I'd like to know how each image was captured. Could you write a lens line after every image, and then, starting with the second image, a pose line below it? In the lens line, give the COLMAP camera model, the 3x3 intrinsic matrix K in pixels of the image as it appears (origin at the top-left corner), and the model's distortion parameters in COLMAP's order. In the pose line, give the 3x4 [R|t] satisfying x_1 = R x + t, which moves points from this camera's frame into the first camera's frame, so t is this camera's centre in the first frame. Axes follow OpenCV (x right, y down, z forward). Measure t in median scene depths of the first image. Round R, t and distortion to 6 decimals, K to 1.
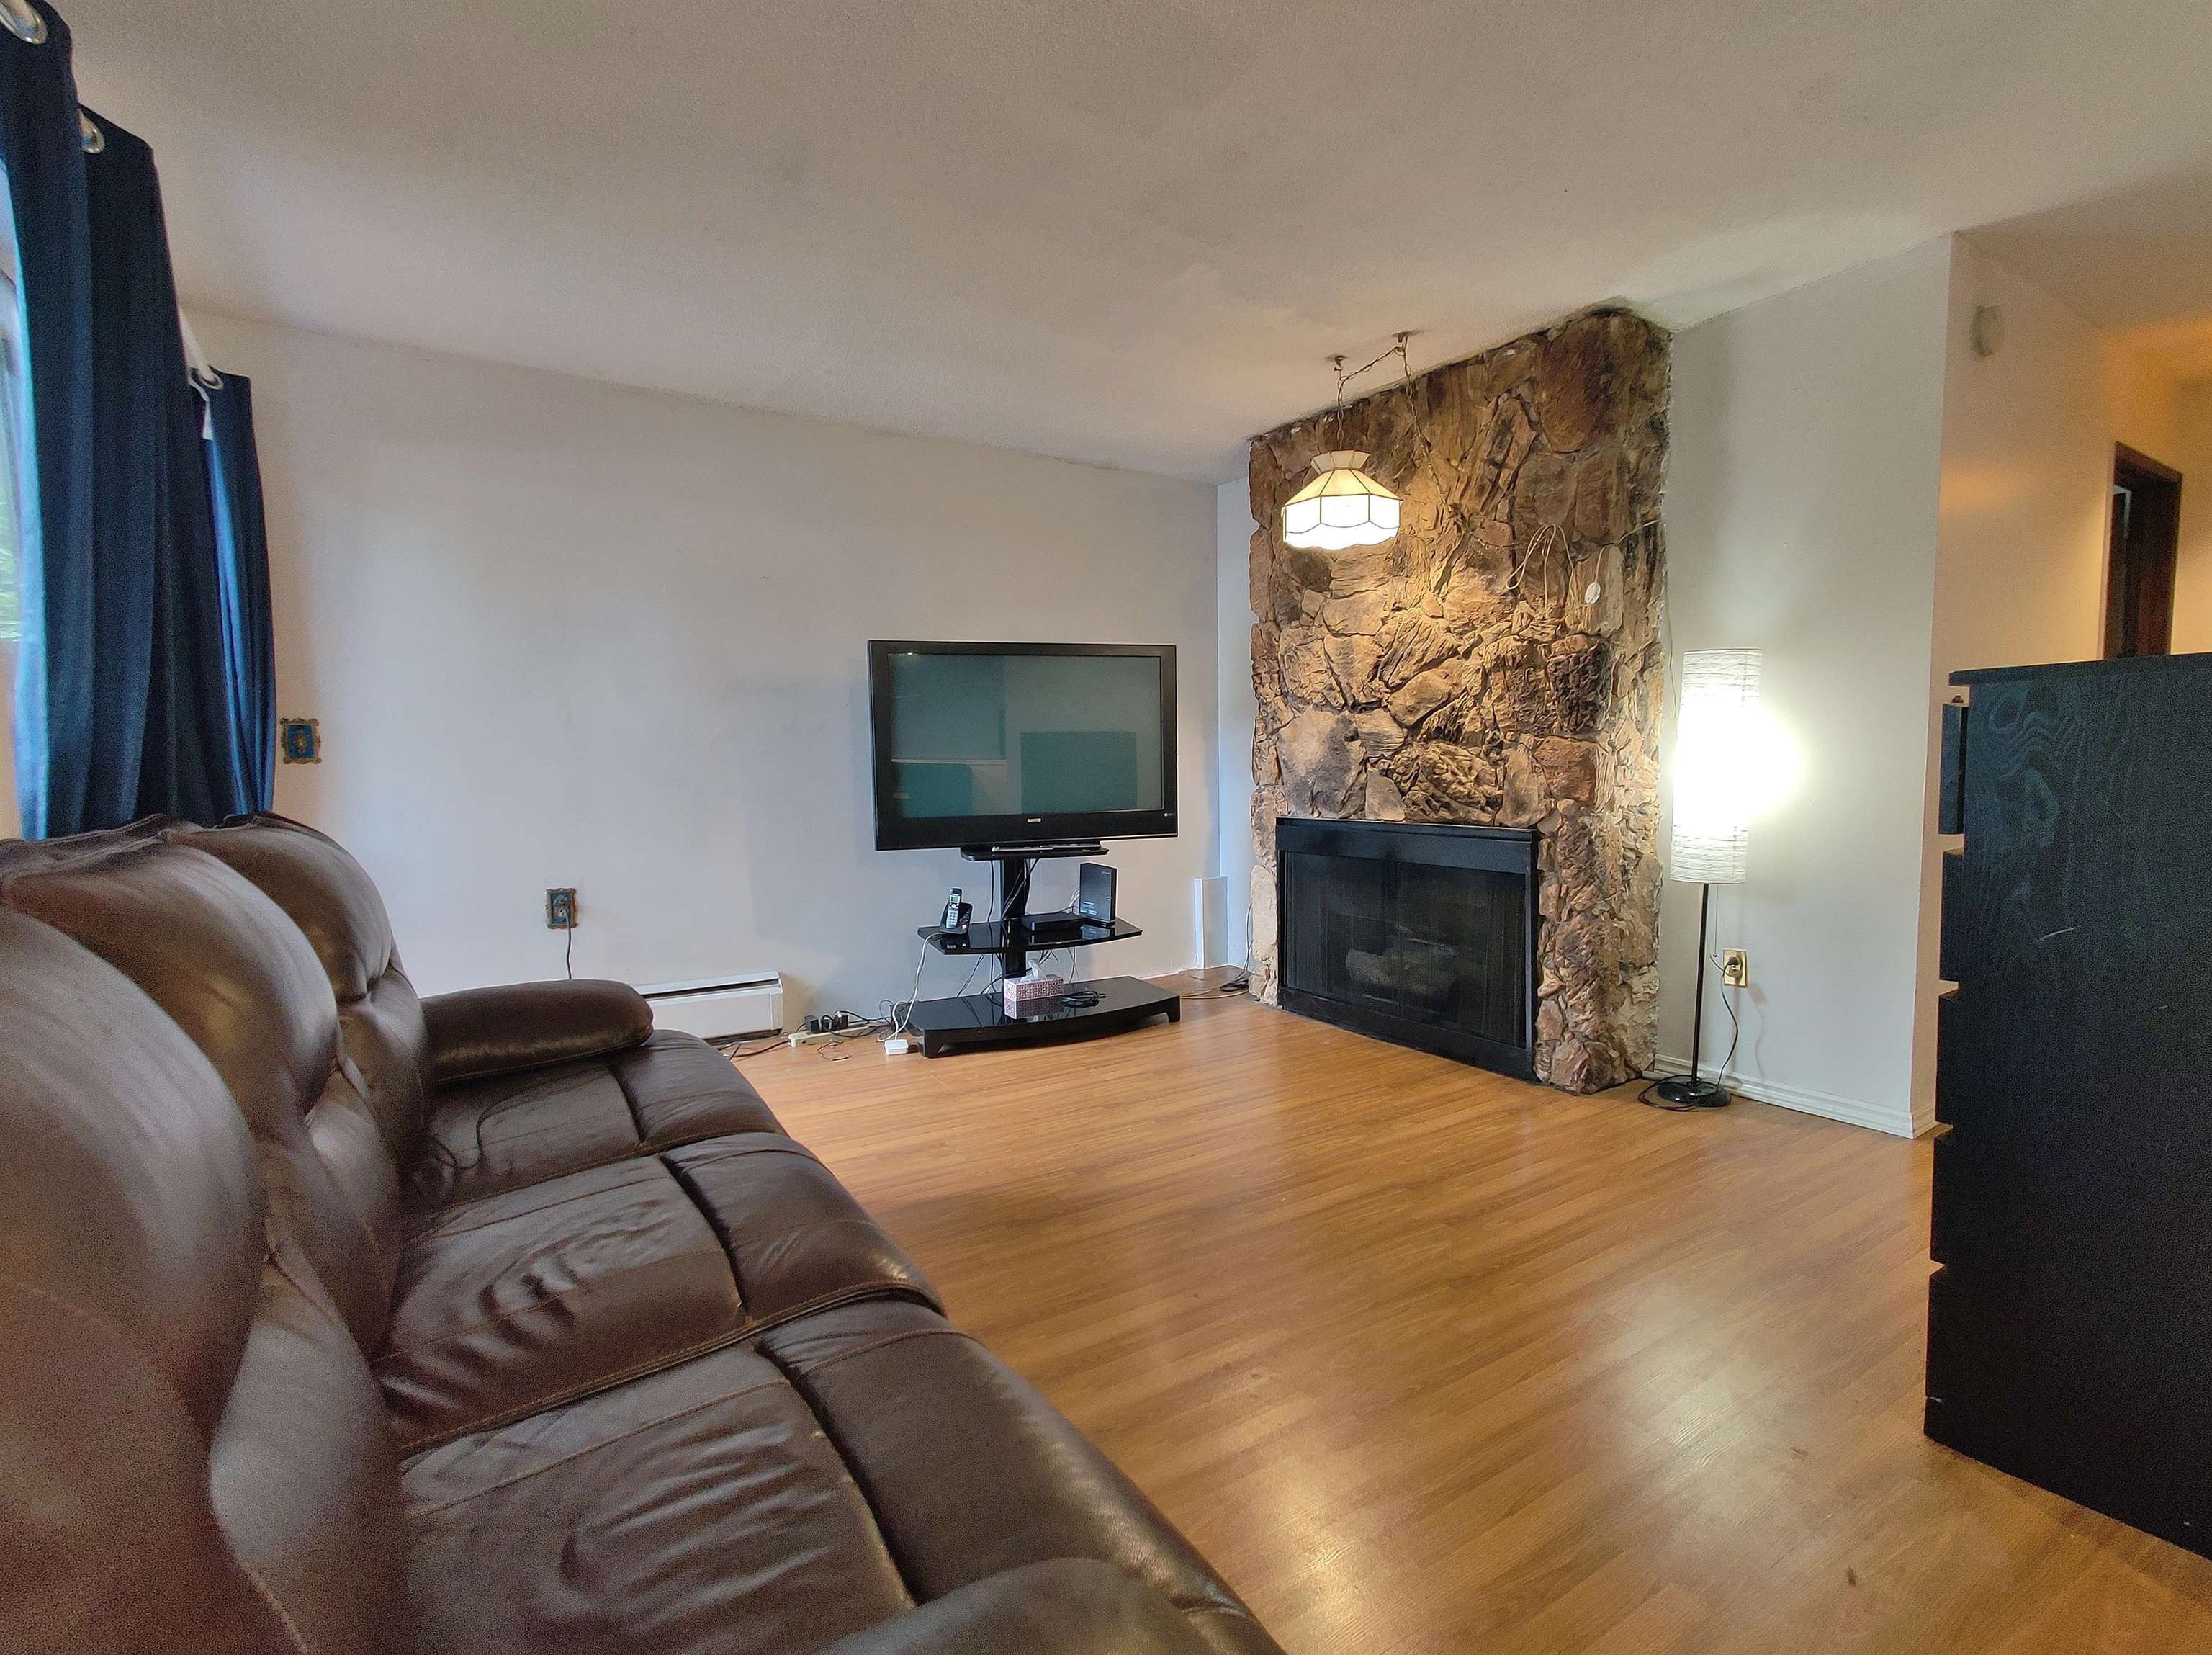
lens RADIAL K [[1035.6, 0, 1101.7], [0, 1035.6, 844.9], [0, 0, 1]] dist [0.000175, 0.006775]
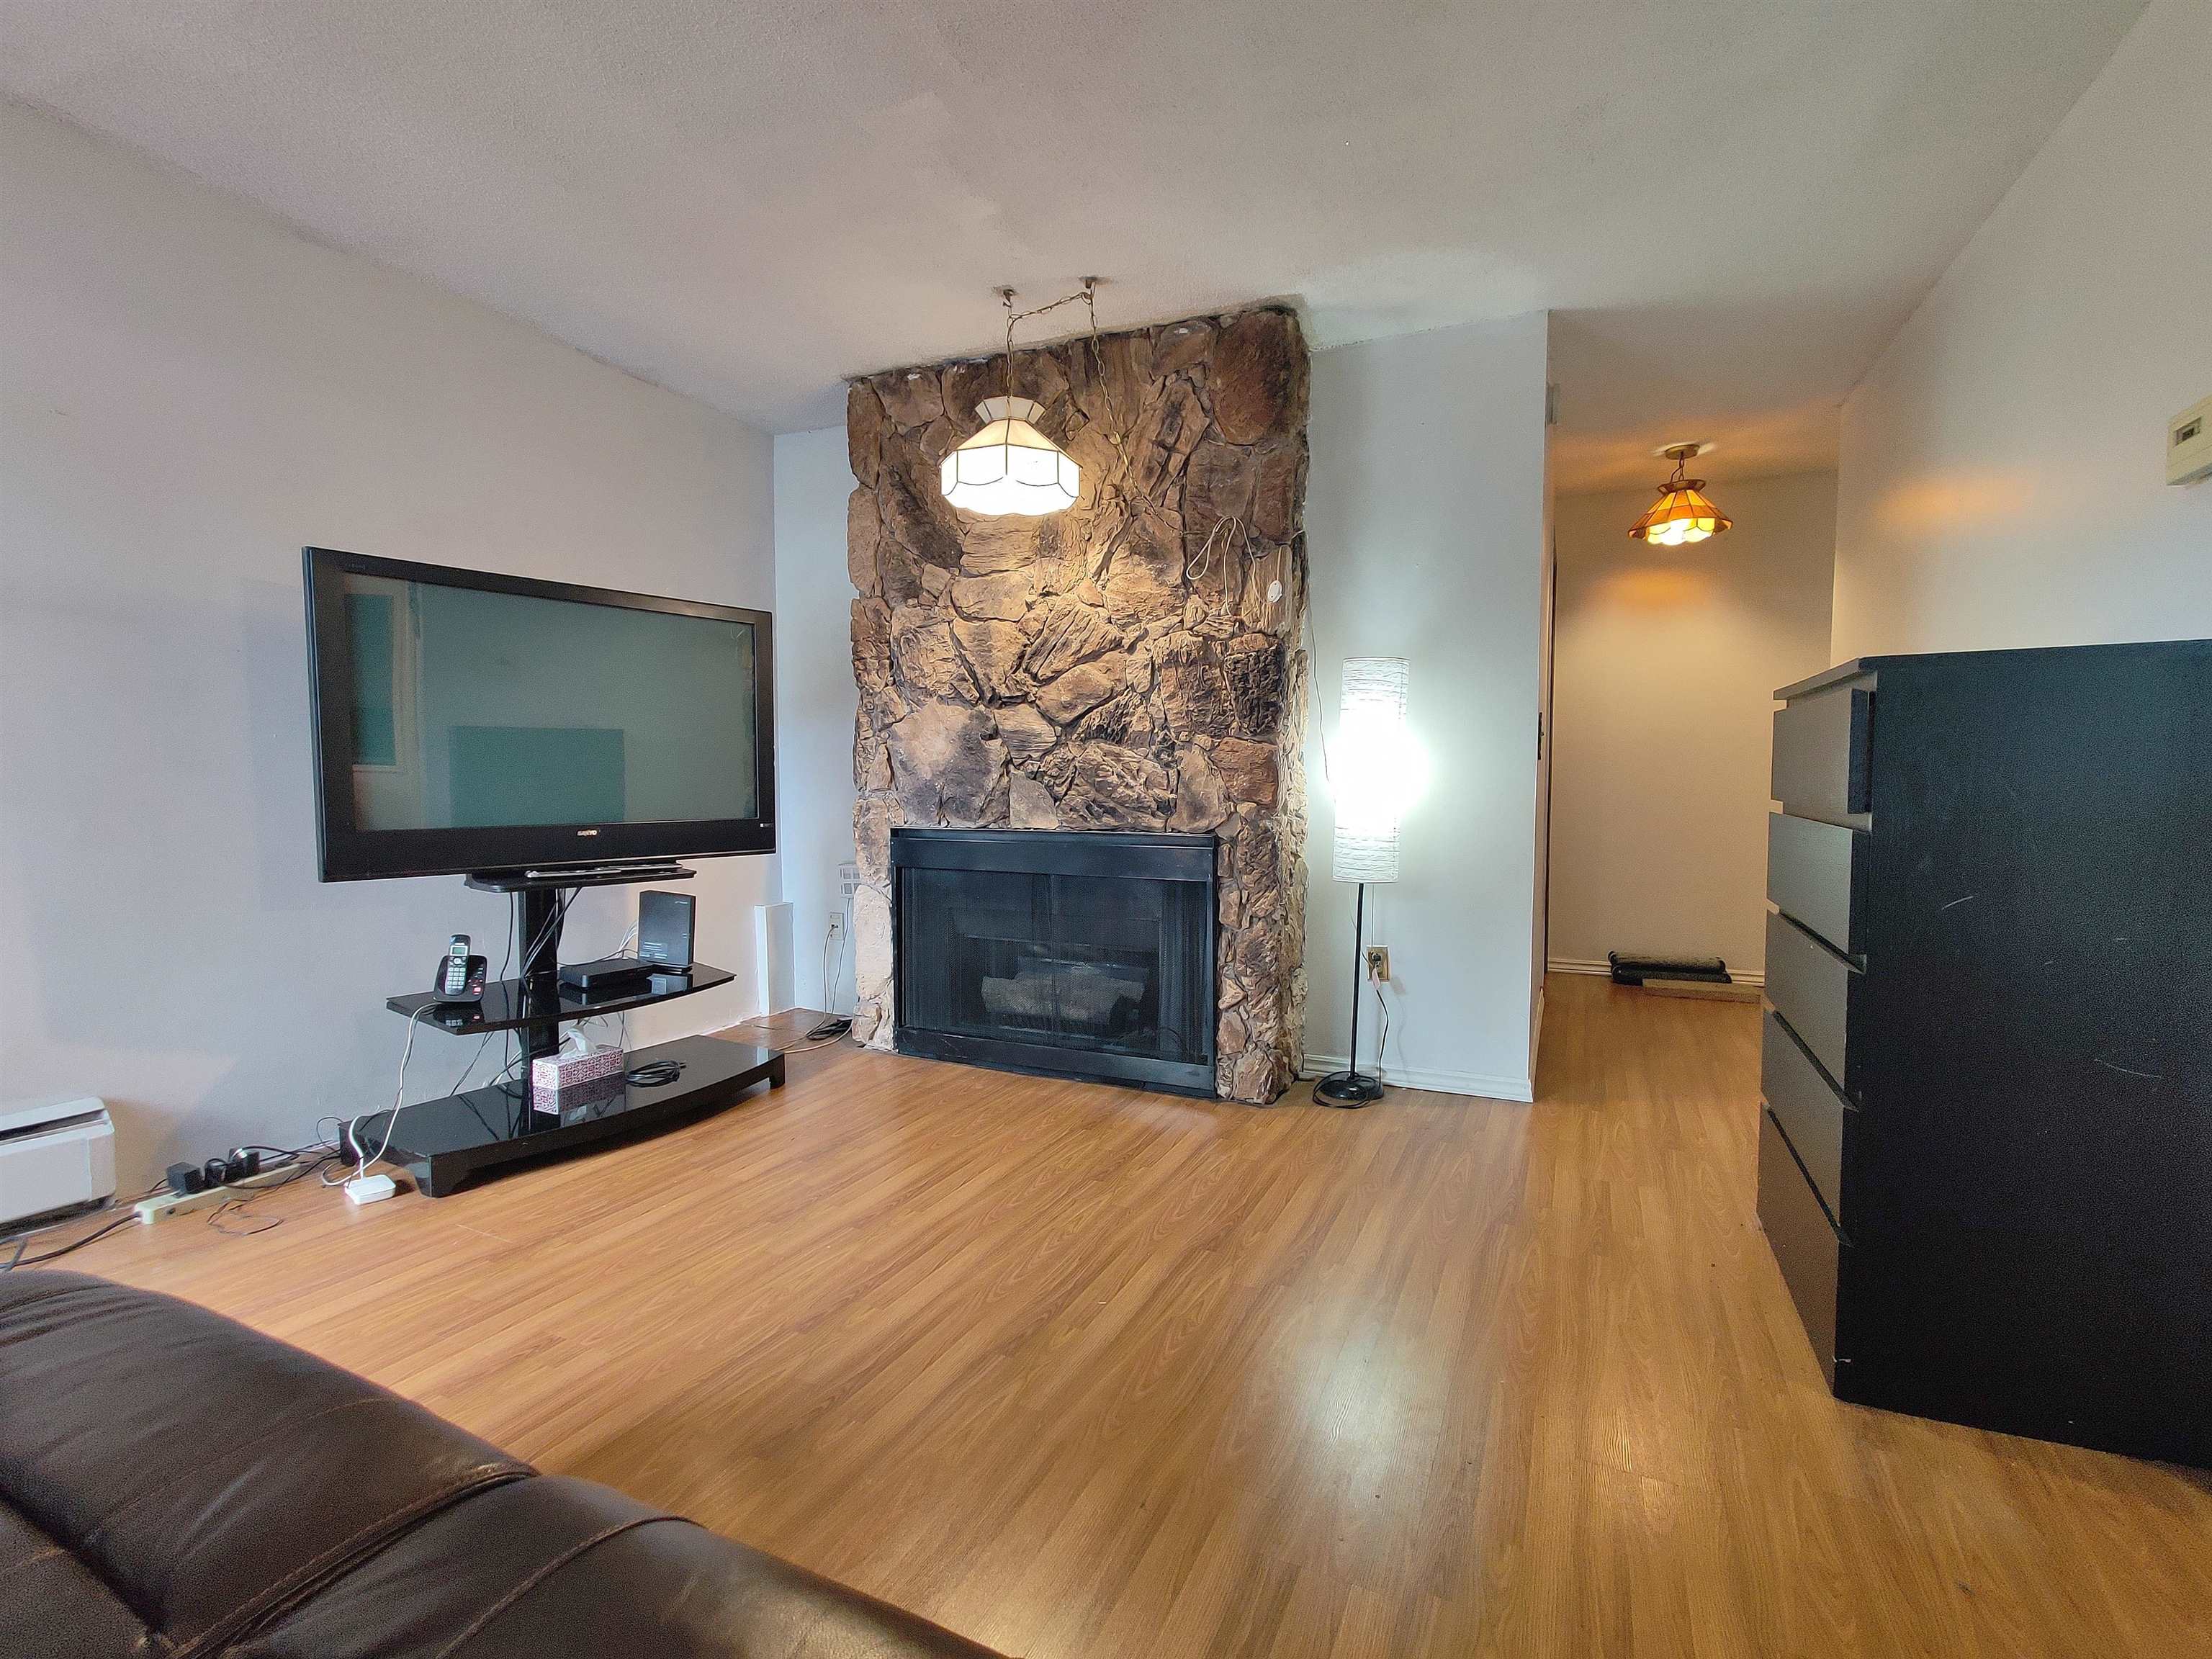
lens RADIAL K [[1035.5, 0, 1100.7], [0, 1035.5, 847.5], [0, 0, 1]] dist [0.000175, 0.006775]
pose [[0.845590, -0.016240, 0.533586, -0.171833], [0.028474, 0.999486, -0.014705, 0.007848], [-0.533073, 0.027627, 0.845618, 0.238277]]
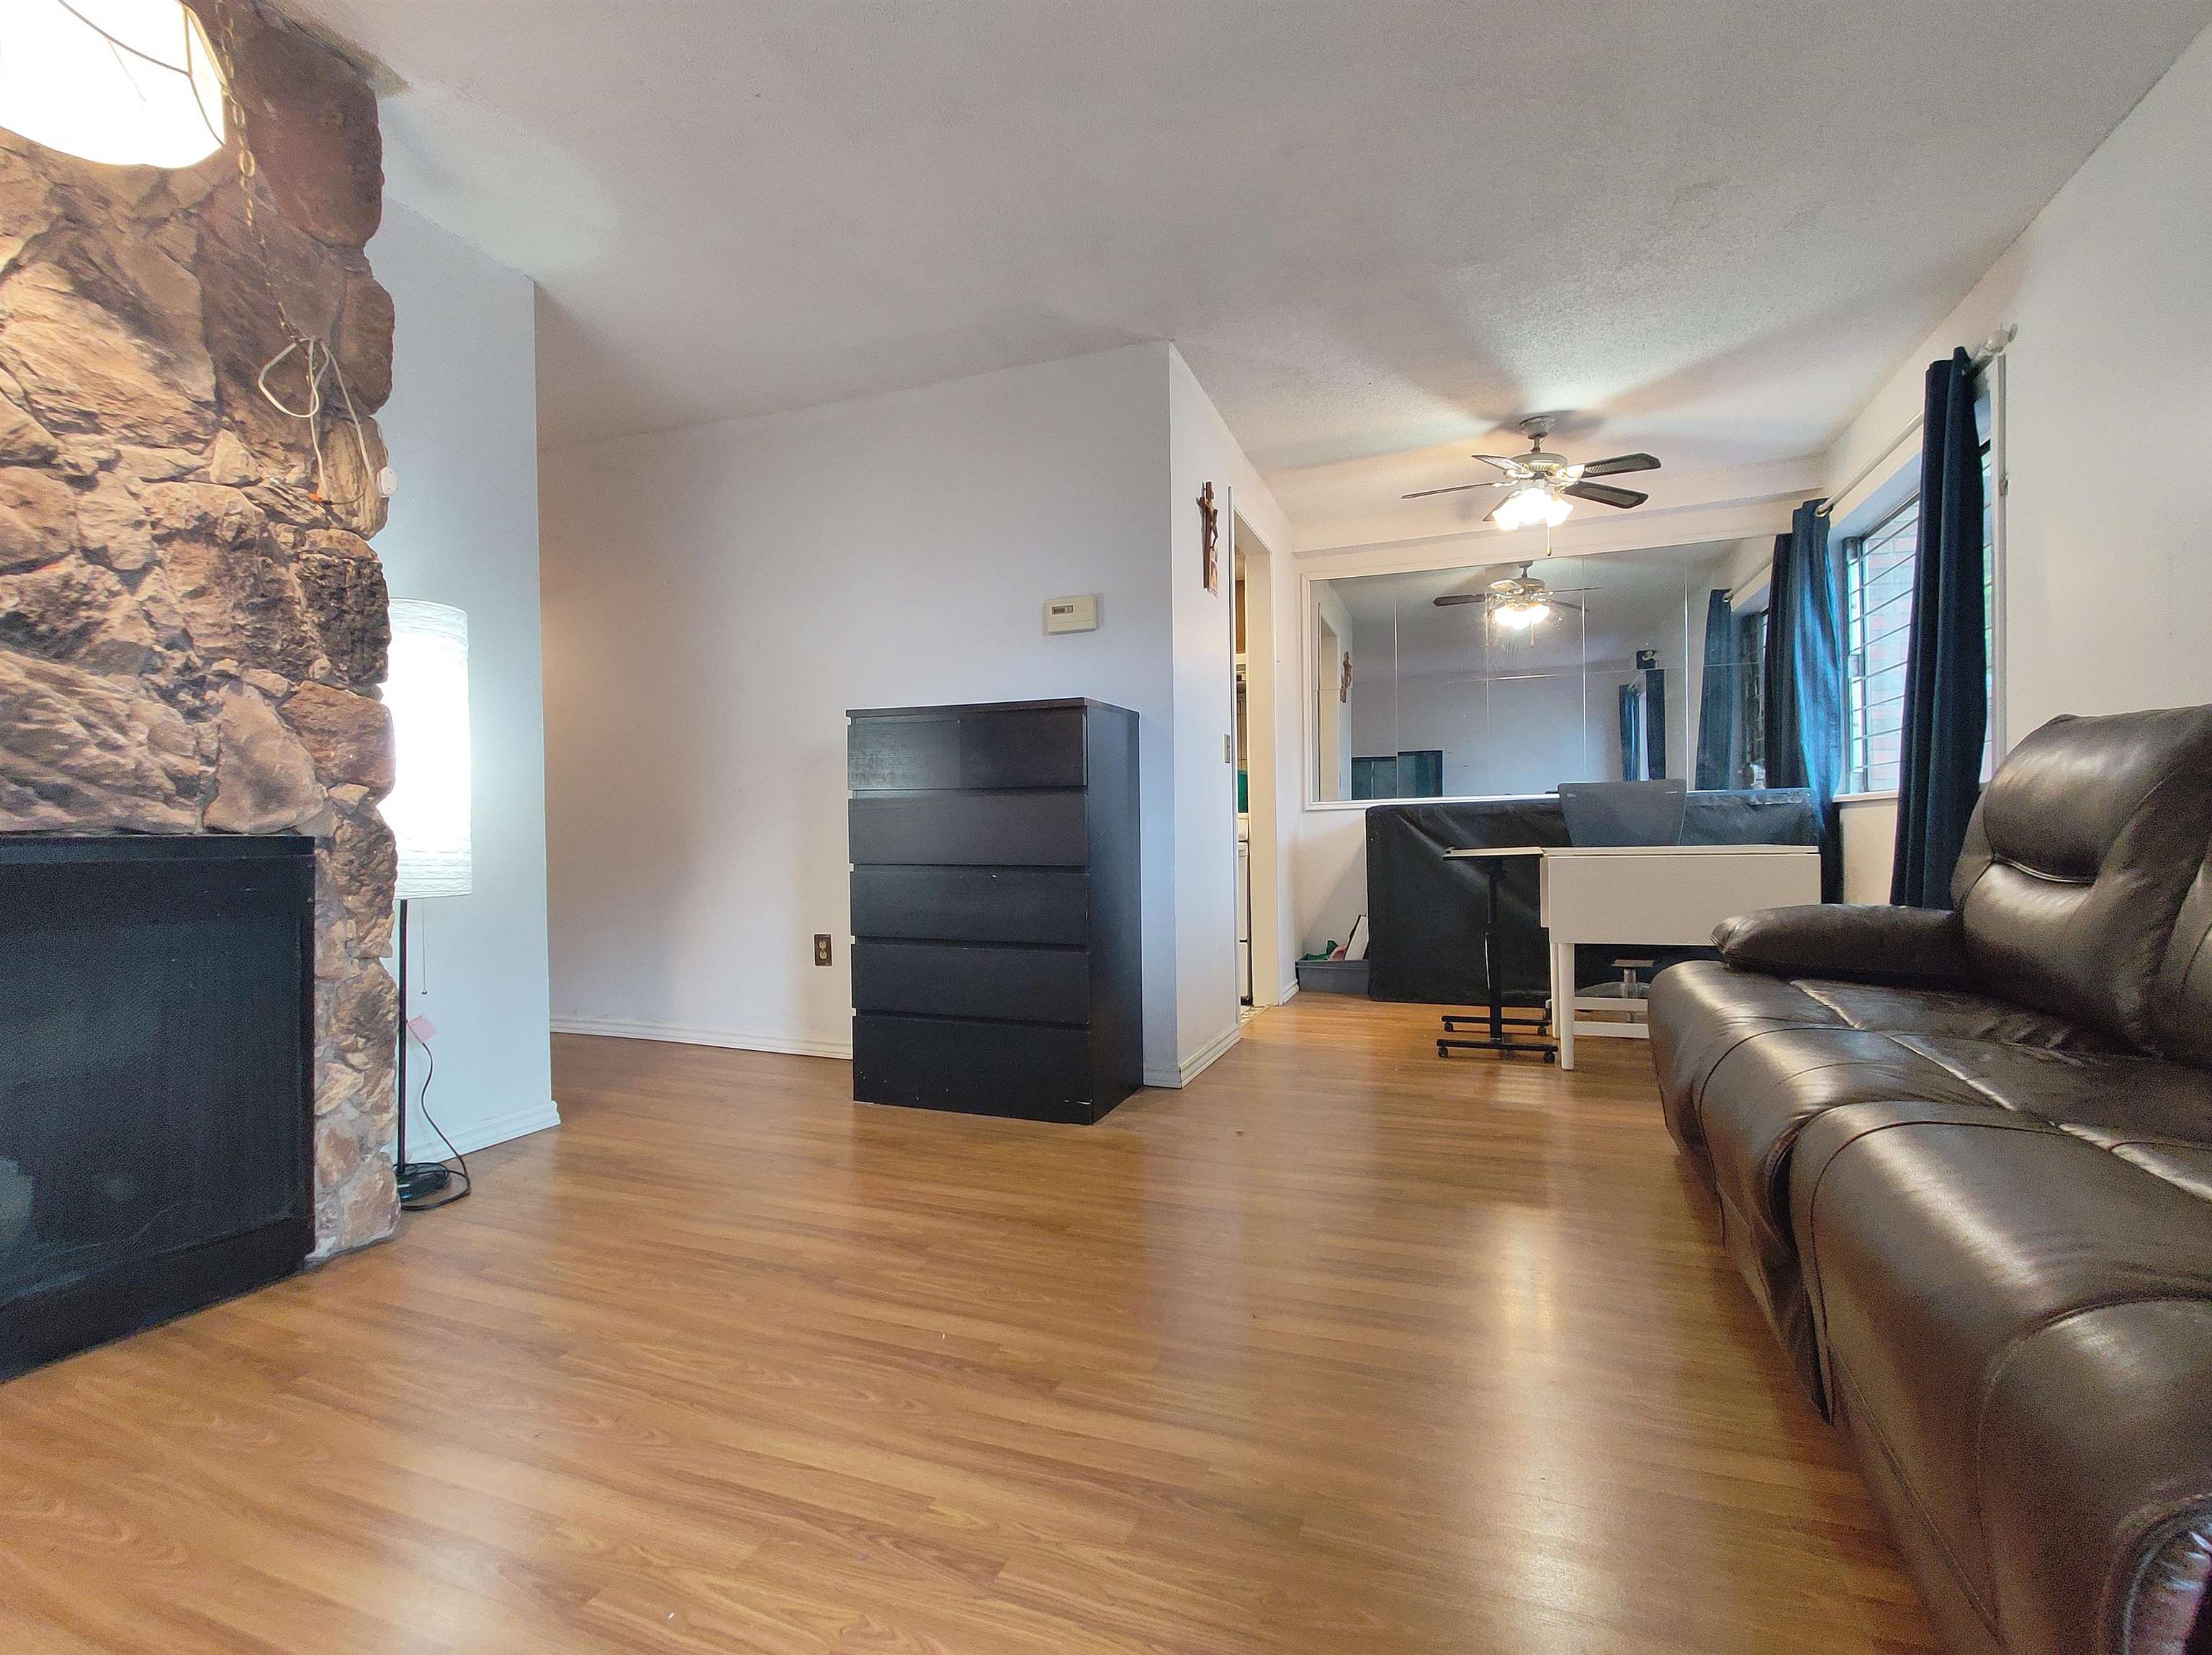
lens RADIAL K [[1035.6, 0, 1090.2], [0, 1035.6, 849.9], [0, 0, 1]] dist [0.000175, 0.006775]
pose [[-0.581320, 0.014815, 0.813540, -0.310206], [0.094791, 0.994259, 0.049627, 0.006878], [-0.808135, 0.105965, -0.579387, 0.938068]]
